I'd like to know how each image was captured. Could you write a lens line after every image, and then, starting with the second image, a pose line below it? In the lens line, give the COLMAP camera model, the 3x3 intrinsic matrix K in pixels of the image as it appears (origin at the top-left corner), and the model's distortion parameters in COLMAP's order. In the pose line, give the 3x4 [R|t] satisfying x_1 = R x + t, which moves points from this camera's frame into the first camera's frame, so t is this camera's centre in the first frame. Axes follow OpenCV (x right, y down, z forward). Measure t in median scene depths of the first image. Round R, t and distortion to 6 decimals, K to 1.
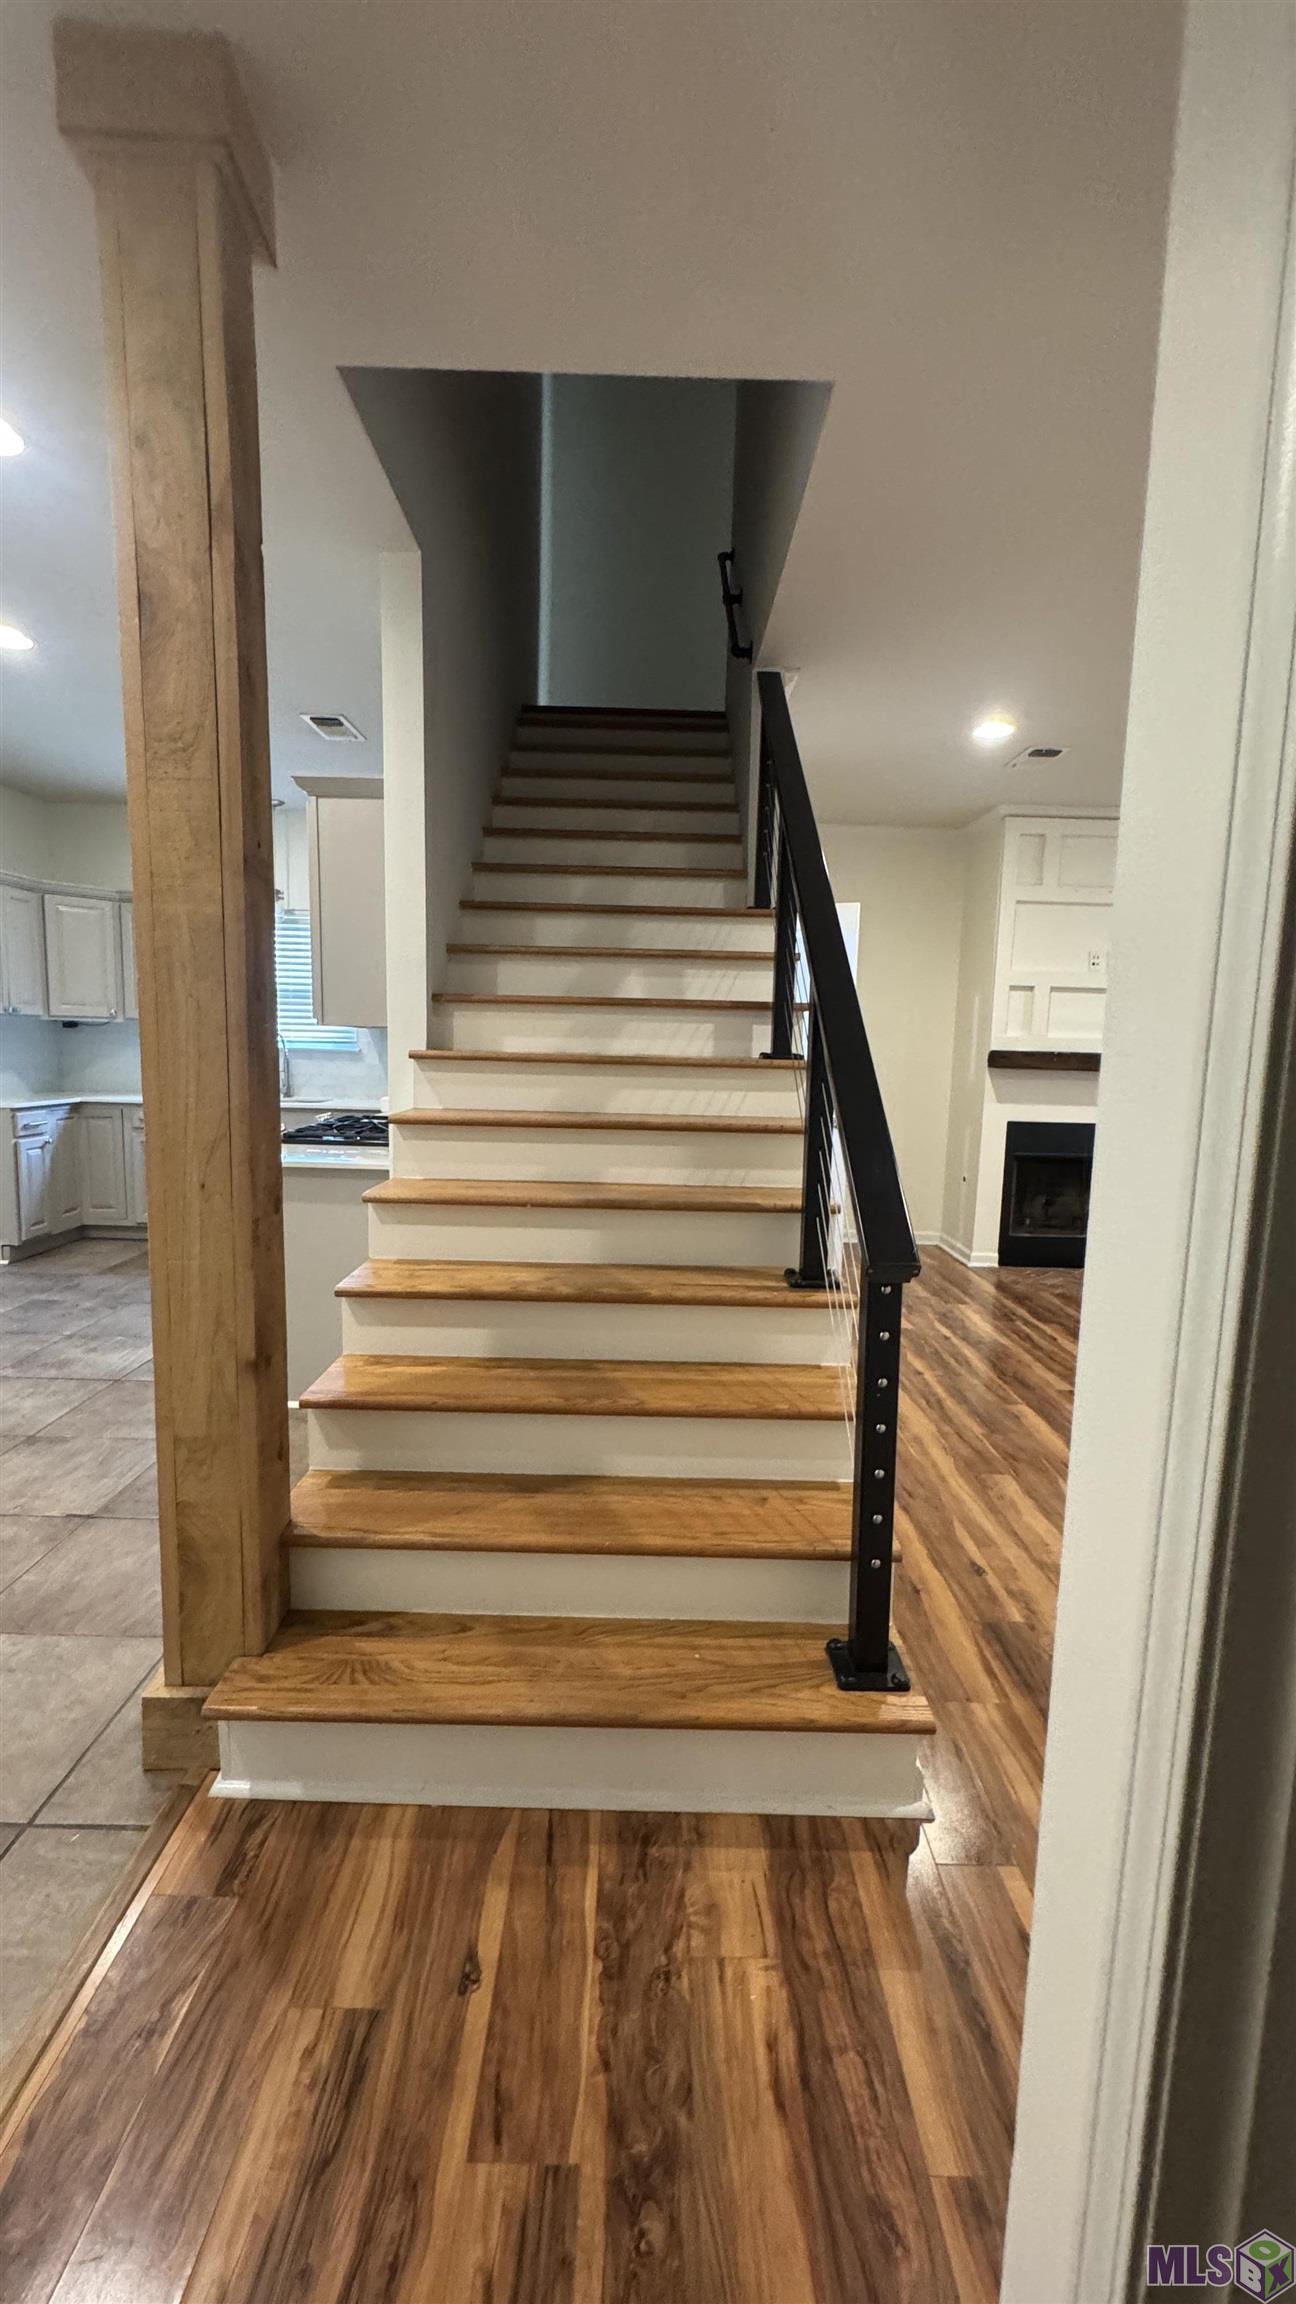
lens RADIAL K [[939.4, 0, 646.8], [0, 939.4, 1159.6], [0, 0, 1]] dist [0.000155, 0.000042]
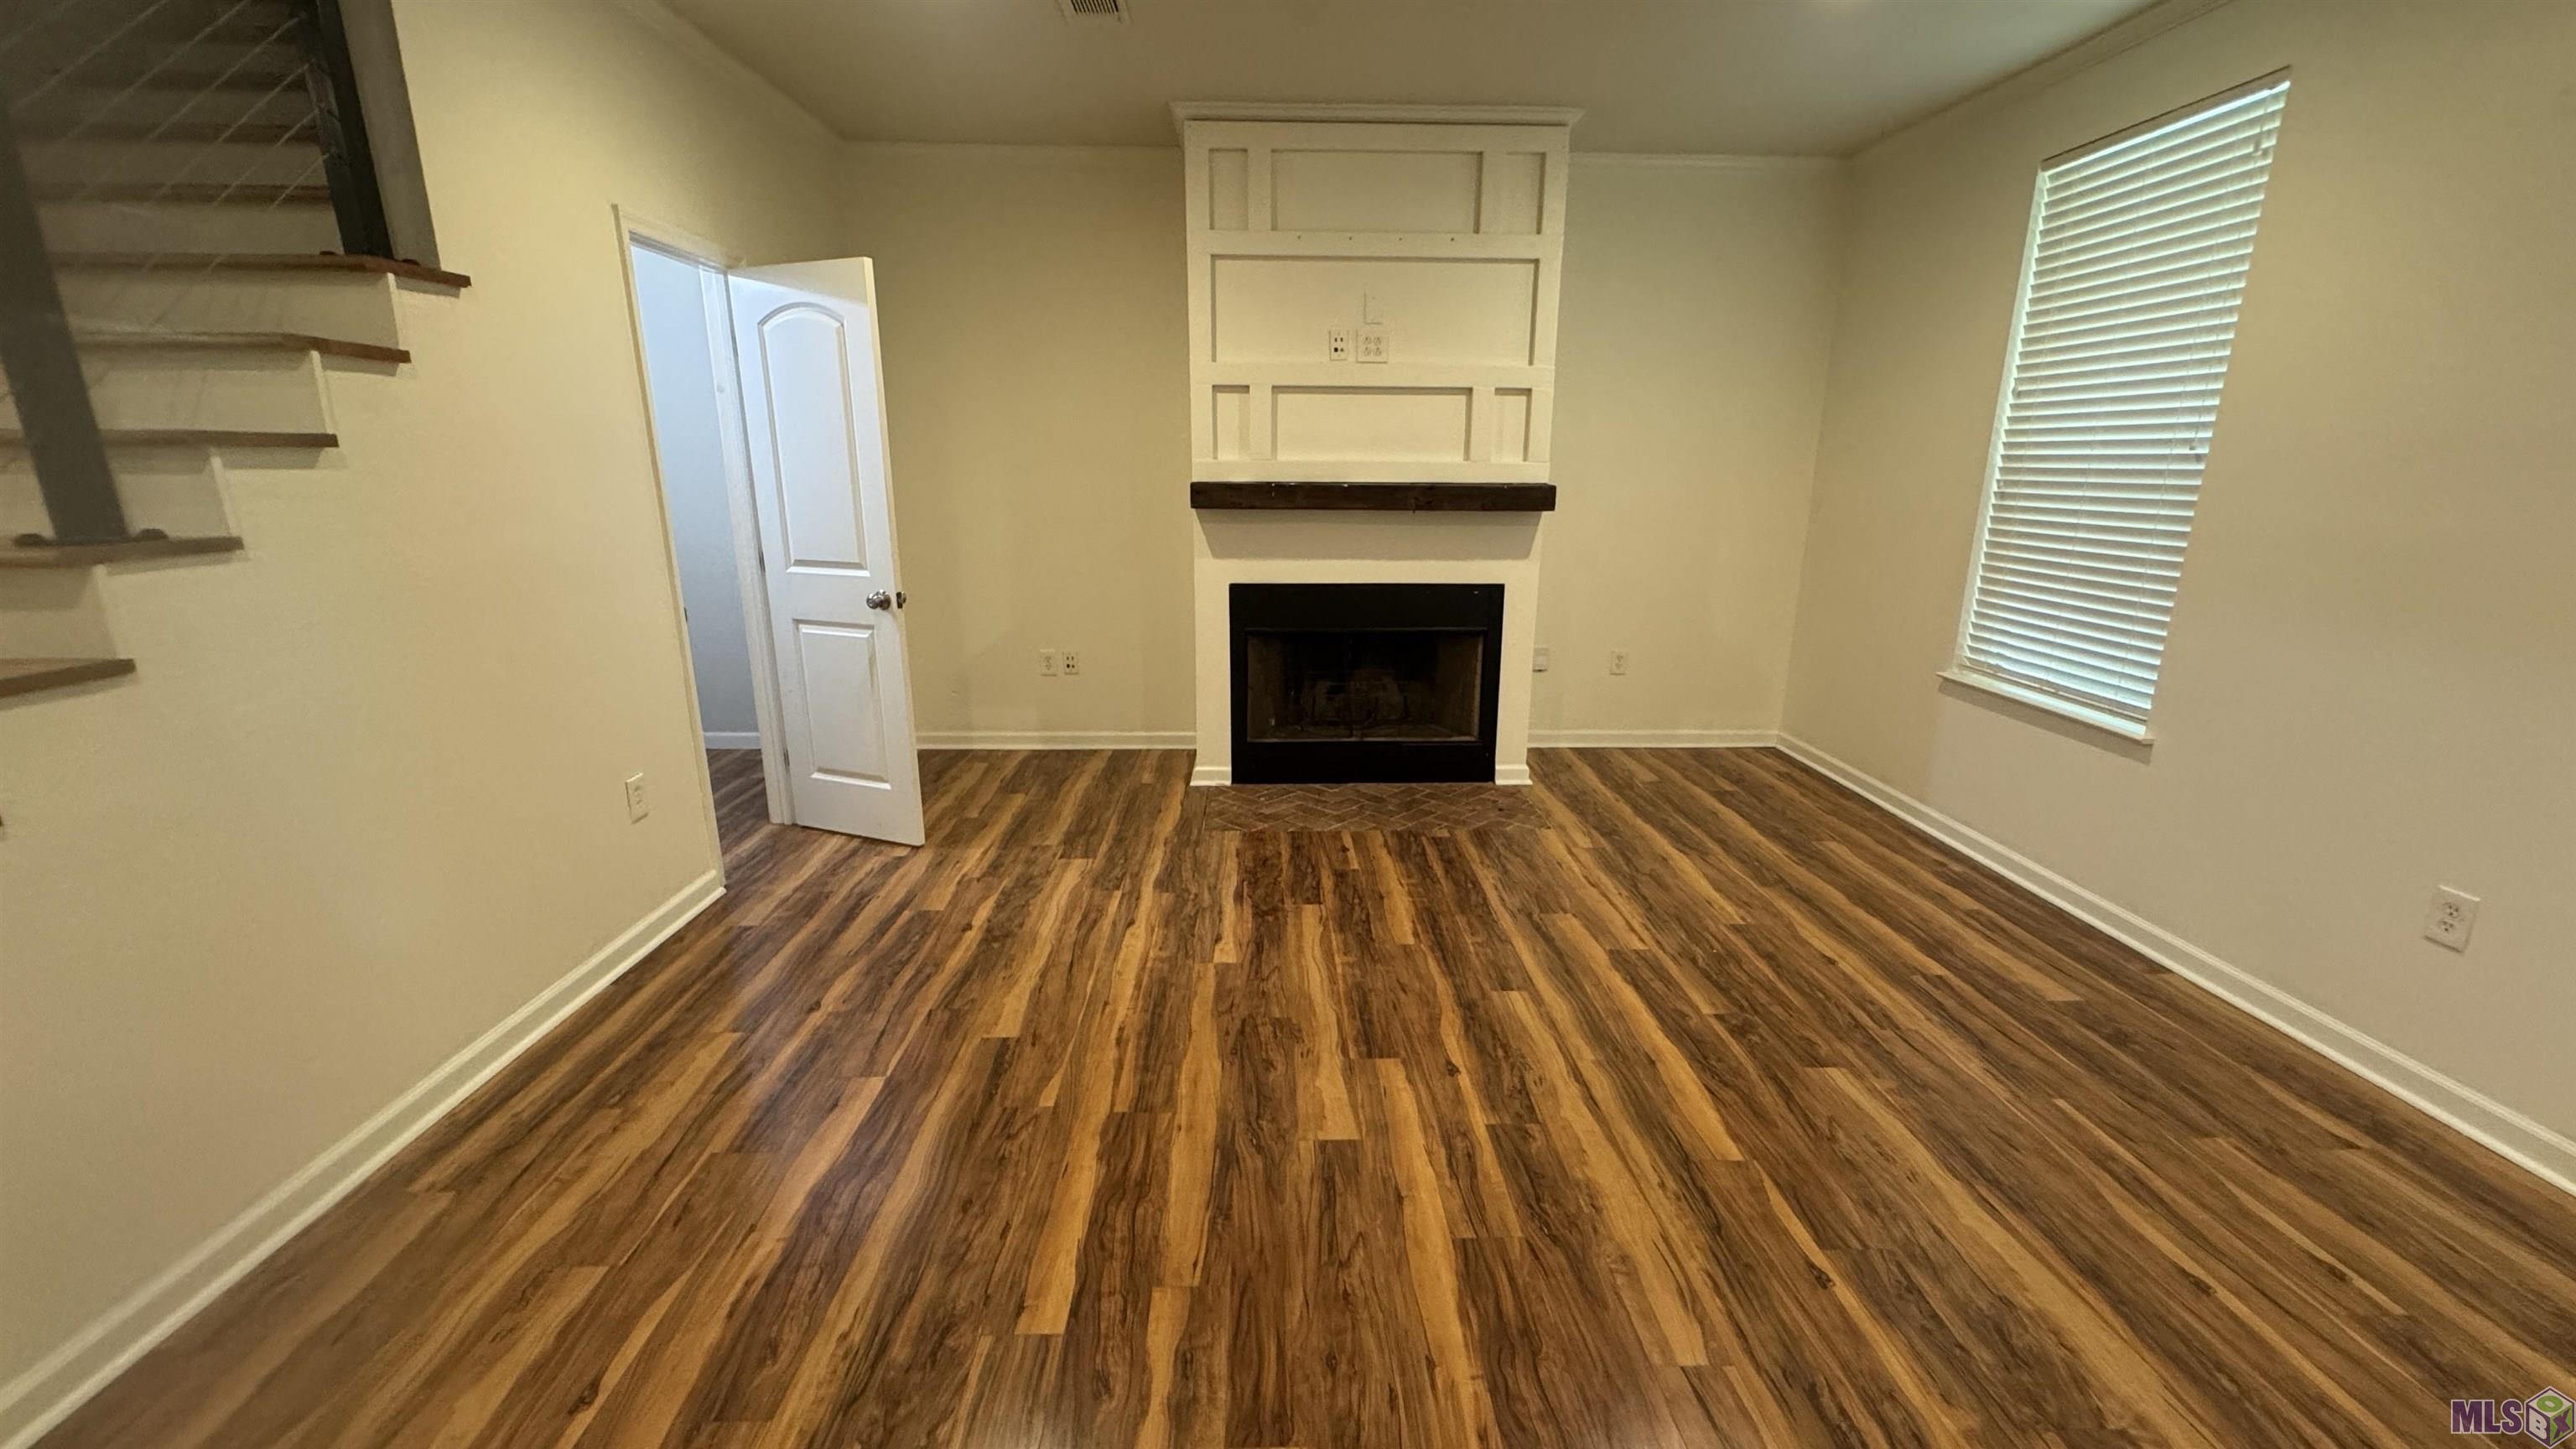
lens RADIAL K [[1050.3, 0, 1285.2], [0, 1050.3, 726.6], [0, 0, 1]] dist [0.000155, 0.000042]
pose [[0.999405, -0.030286, 0.016520, 0.416164], [0.027968, 0.991636, 0.126001, -0.032873], [-0.020198, -0.125464, 0.991893, 0.204054]]
